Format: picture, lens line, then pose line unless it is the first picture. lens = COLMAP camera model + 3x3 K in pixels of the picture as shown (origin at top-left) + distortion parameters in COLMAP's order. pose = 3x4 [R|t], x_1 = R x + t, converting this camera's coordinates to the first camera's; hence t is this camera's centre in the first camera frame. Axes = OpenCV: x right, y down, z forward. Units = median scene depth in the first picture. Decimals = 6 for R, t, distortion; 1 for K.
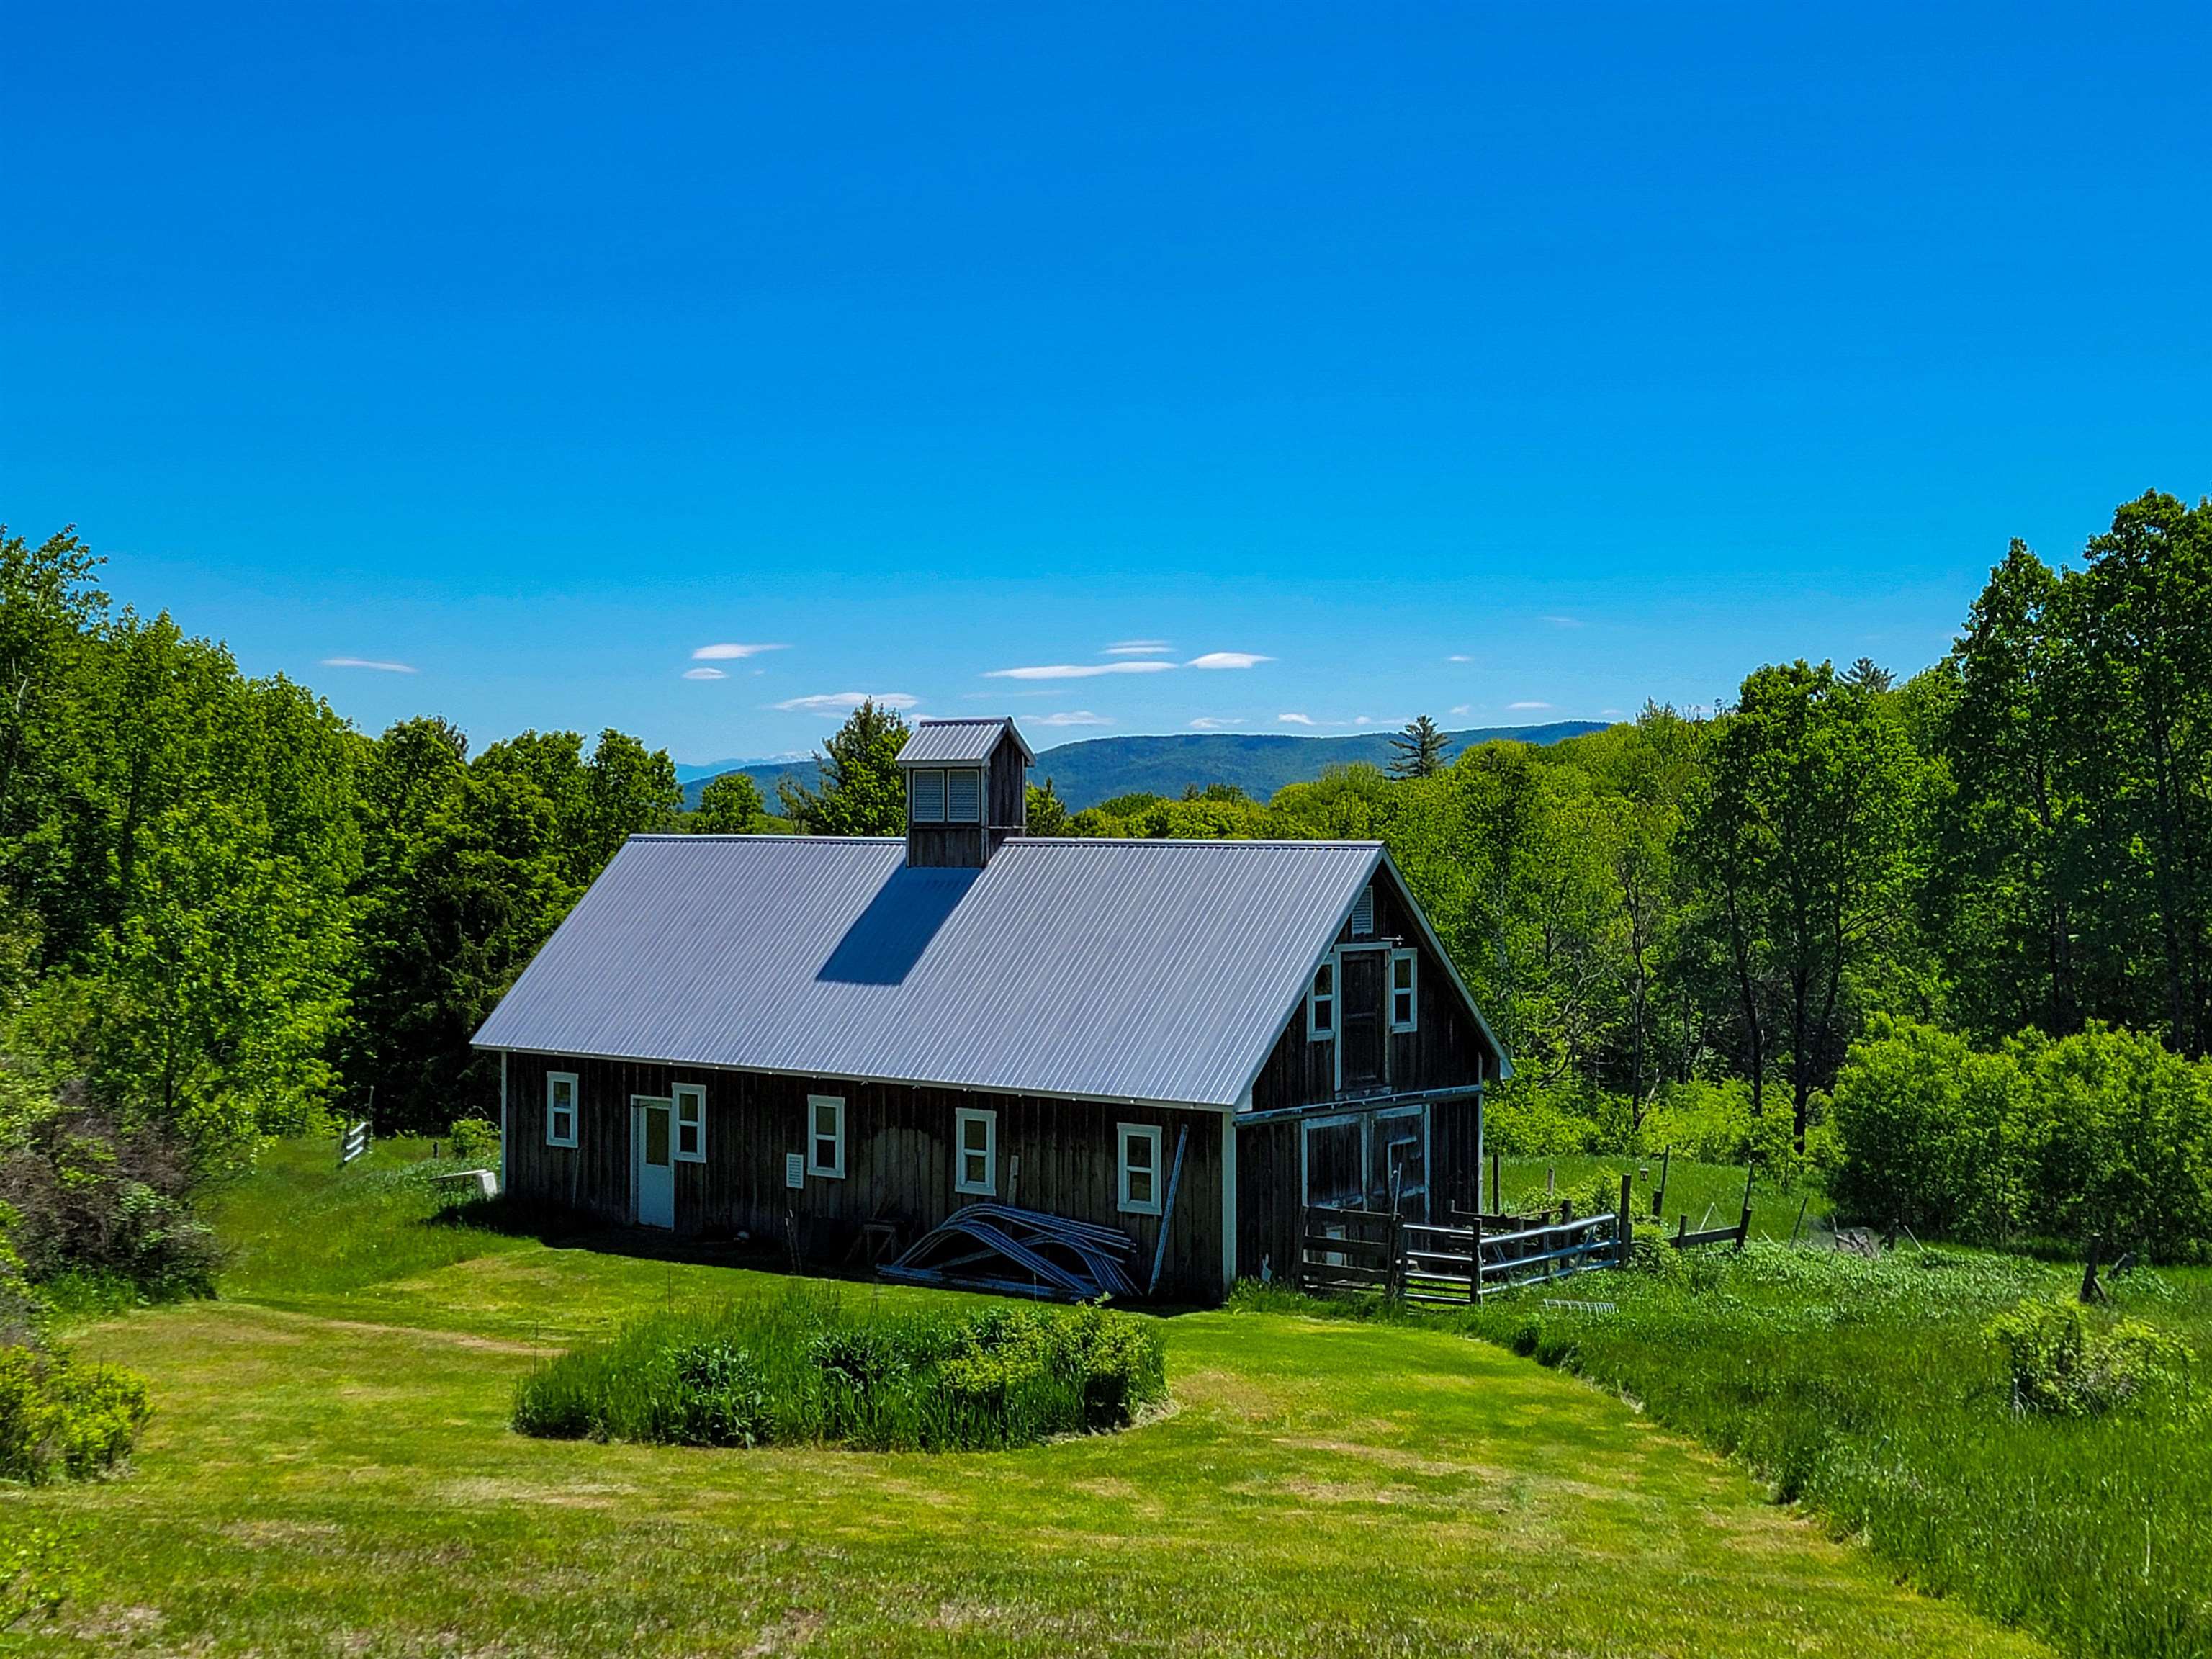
lens RADIAL K [[2966.8, 0, 1106.0], [0, 2966.8, 829.5], [0, 0, 1]] dist [0.078209, -0.053181]
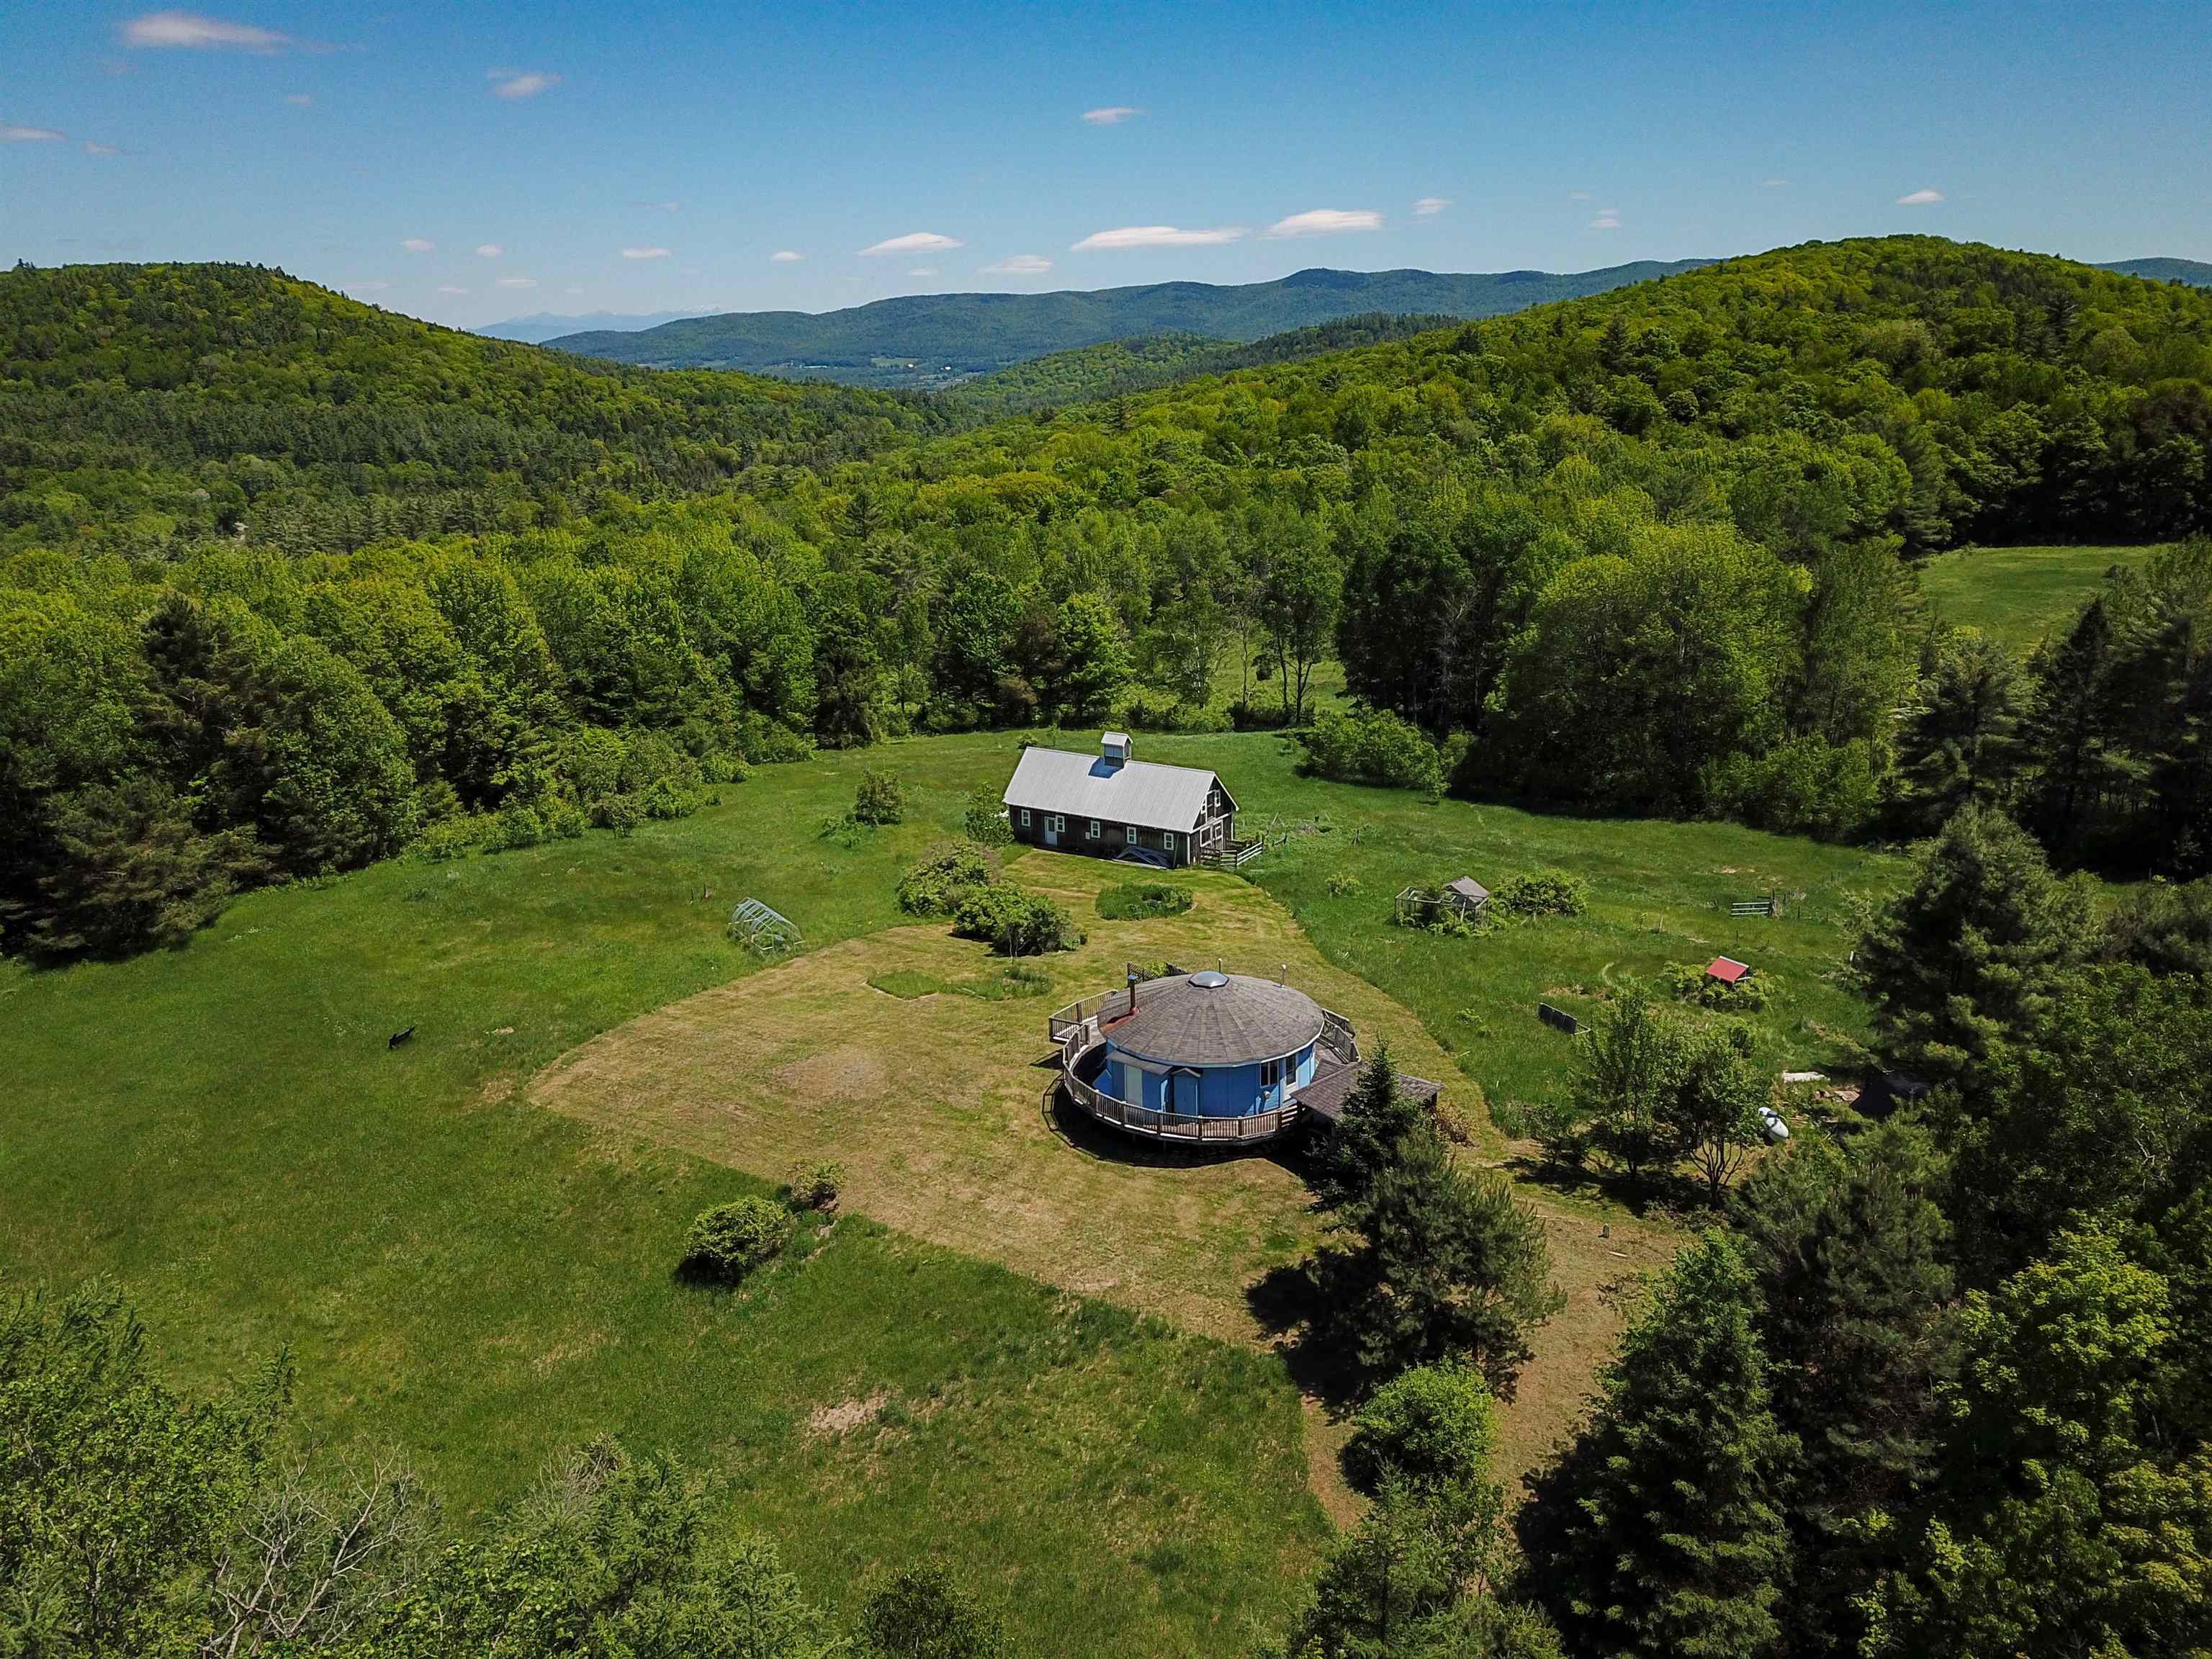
lens RADIAL K [[1709.0, 0, 1111.3], [0, 1709.0, 810.4], [0, 0, 1]] dist [-0.010028, 0.033101]
pose [[0.992670, -0.052968, 0.108630, -0.376541], [0.022898, 0.964990, 0.261285, -0.658597], [-0.118667, -0.256882, 0.959130, -1.653909]]
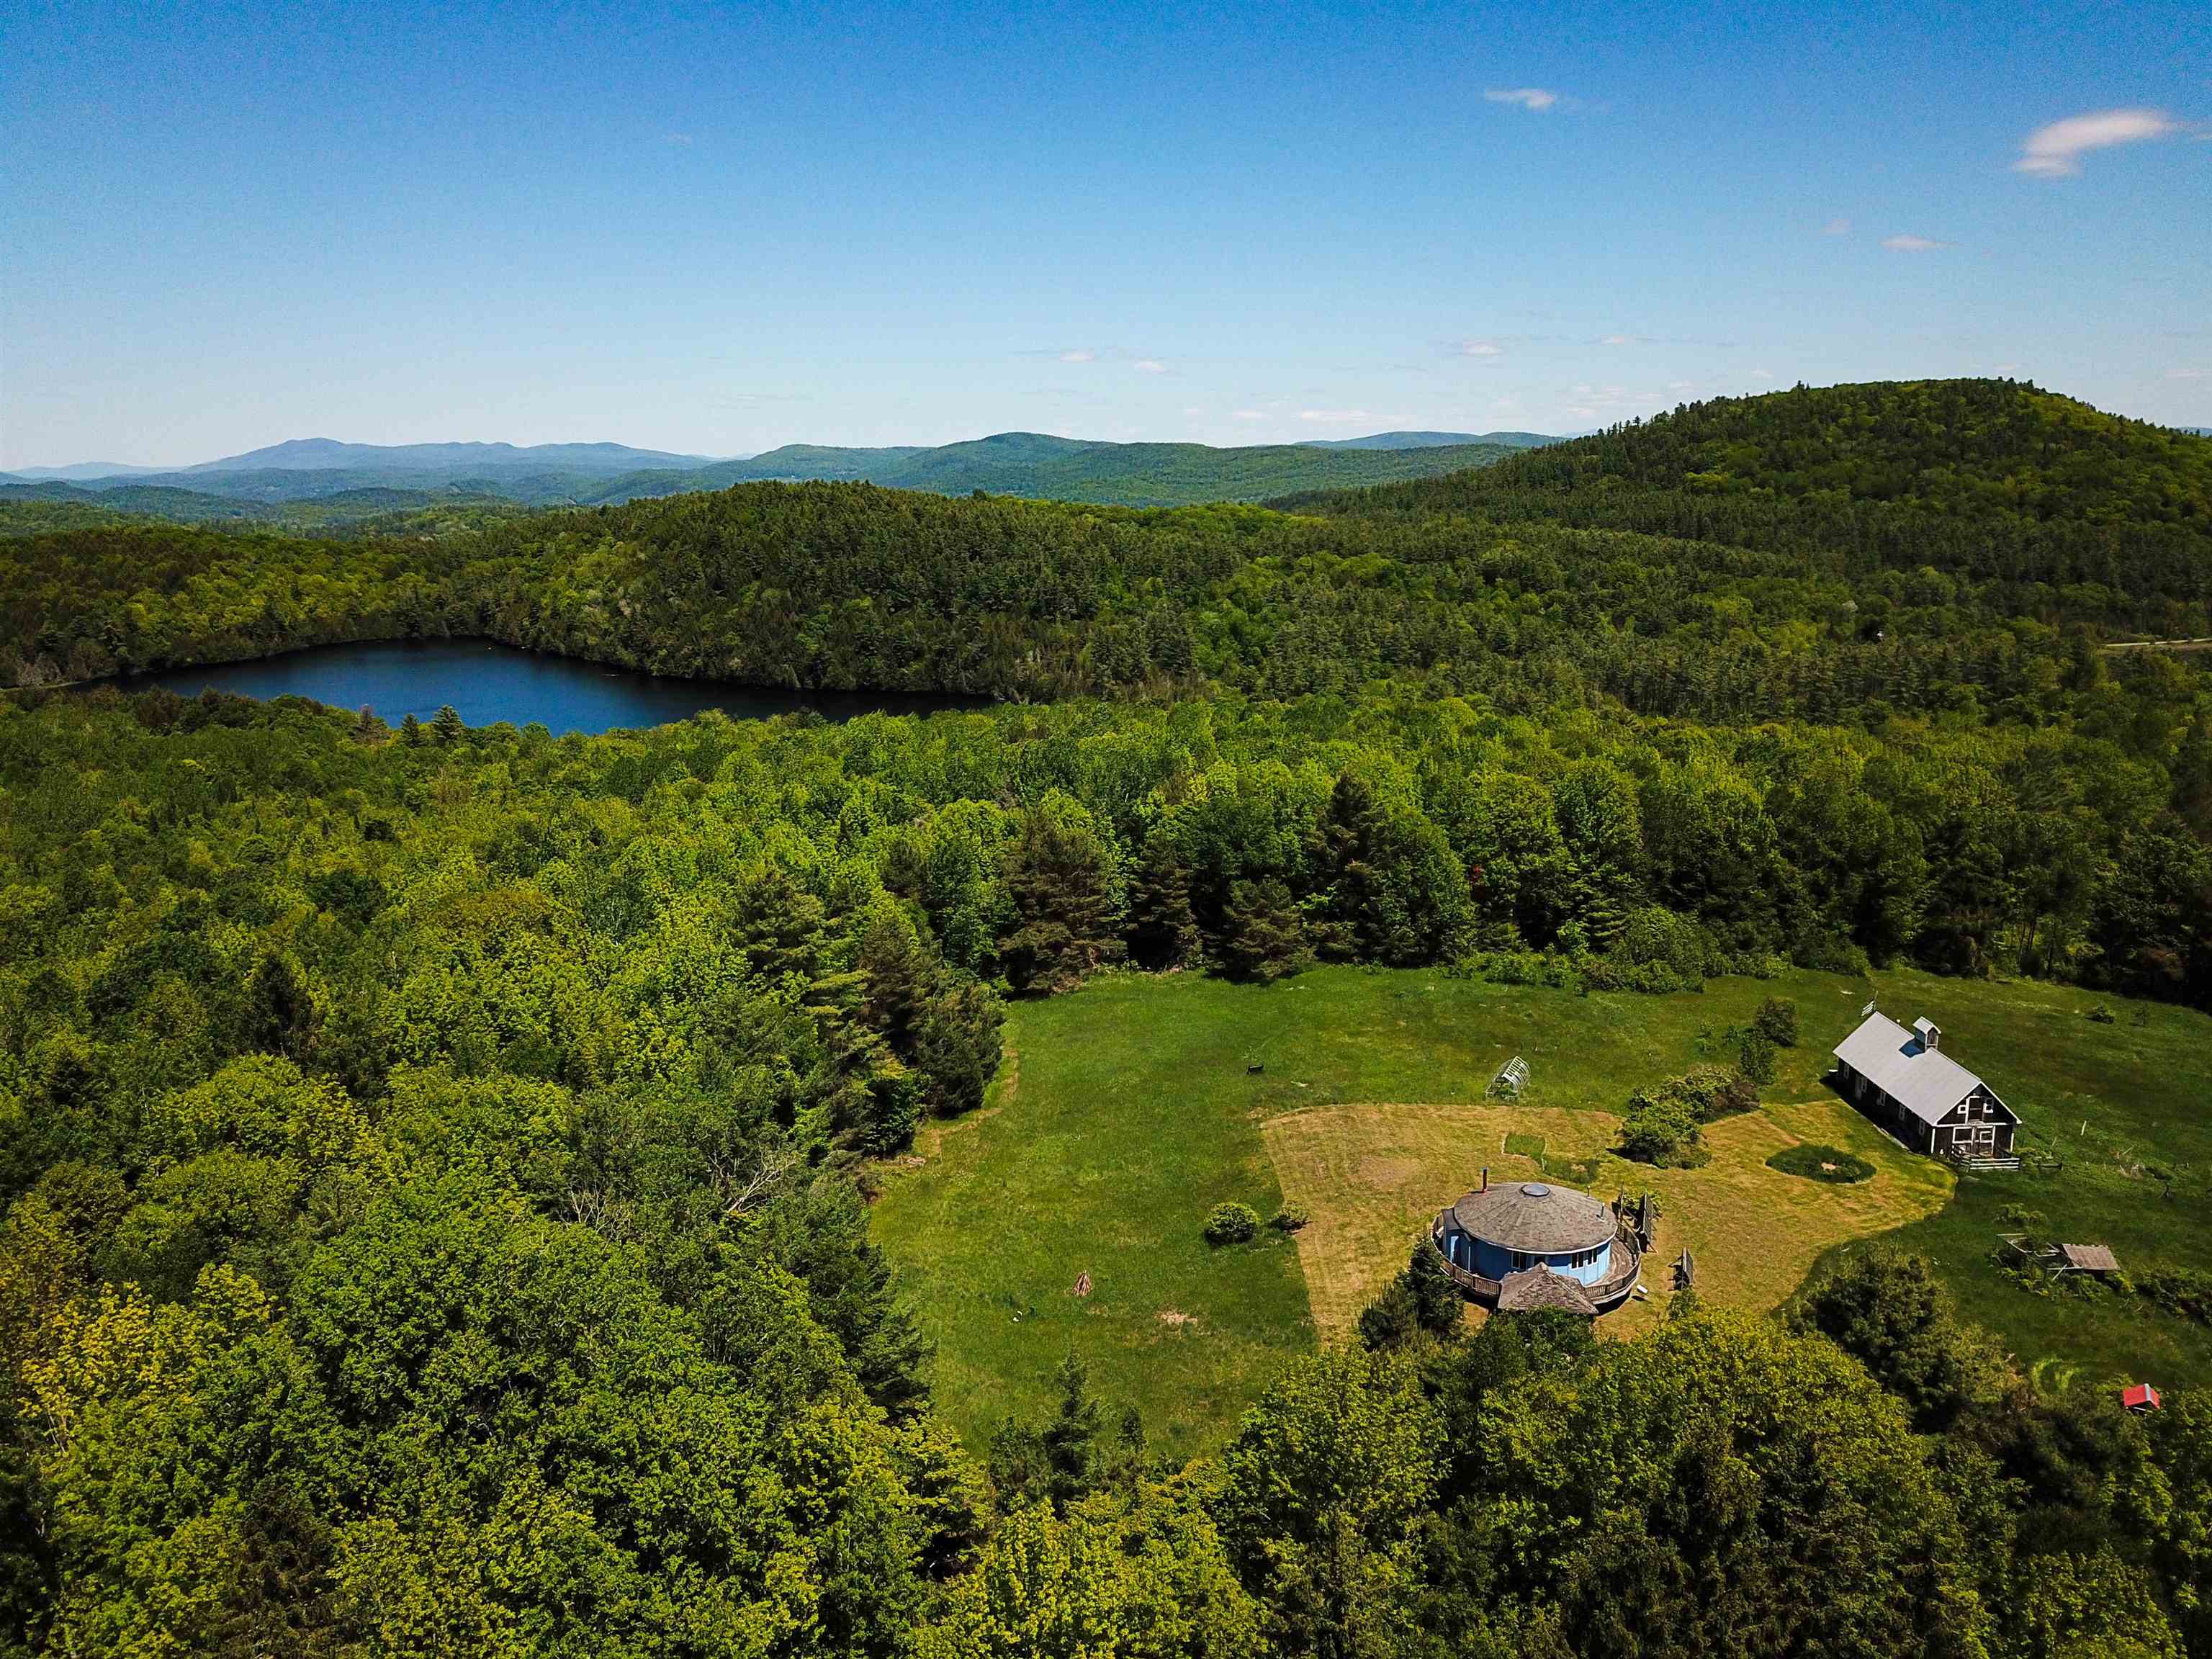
lens RADIAL K [[1693.0, 0, 1110.4], [0, 1693.0, 825.1], [0, 0, 1]] dist [0.026057, -0.023158]
pose [[0.676249, 0.146803, -0.721898, 1.152630], [0.007930, 0.978435, 0.206401, -1.065761], [0.736631, -0.145303, 0.660502, -2.059310]]
